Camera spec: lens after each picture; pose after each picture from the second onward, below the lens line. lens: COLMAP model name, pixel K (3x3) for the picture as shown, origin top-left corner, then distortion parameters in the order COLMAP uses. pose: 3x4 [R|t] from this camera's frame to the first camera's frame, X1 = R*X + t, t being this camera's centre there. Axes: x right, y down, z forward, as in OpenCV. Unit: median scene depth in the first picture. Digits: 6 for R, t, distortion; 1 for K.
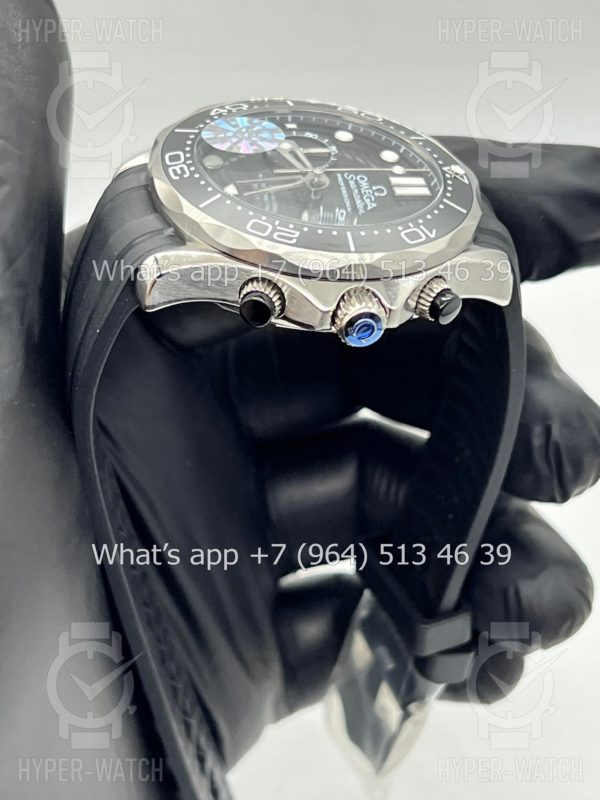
lens RADIAL K [[1872.7, 0, 300.0], [0, 1872.7, 400.0], [0, 0, 1]] dist [0.208883, -0.418600]
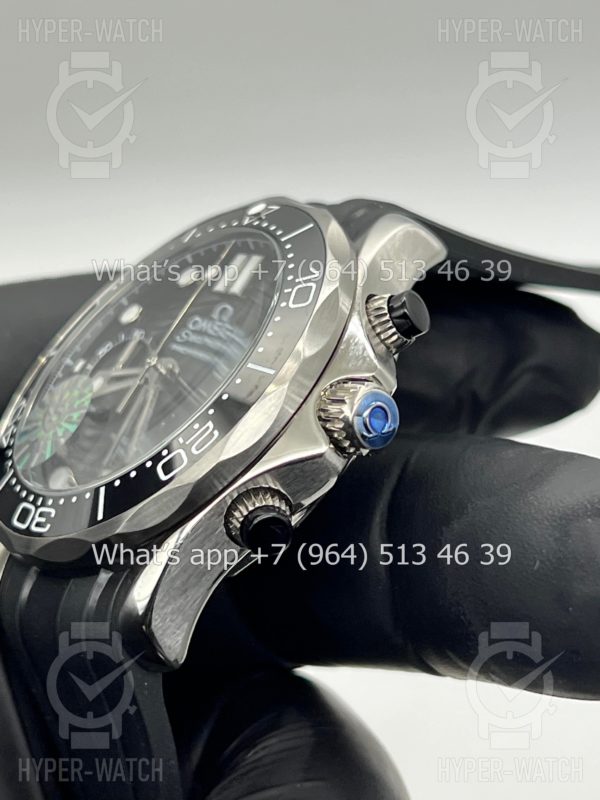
lens RADIAL K [[1872.7, 0, 300.0], [0, 1872.7, 400.0], [0, 0, 1]] dist [0.208883, -0.418600]
pose [[0.556535, -0.825329, 0.095397, -0.040468], [0.830810, 0.552166, -0.069773, -0.015745], [0.004911, 0.118088, 0.992991, 0.286181]]
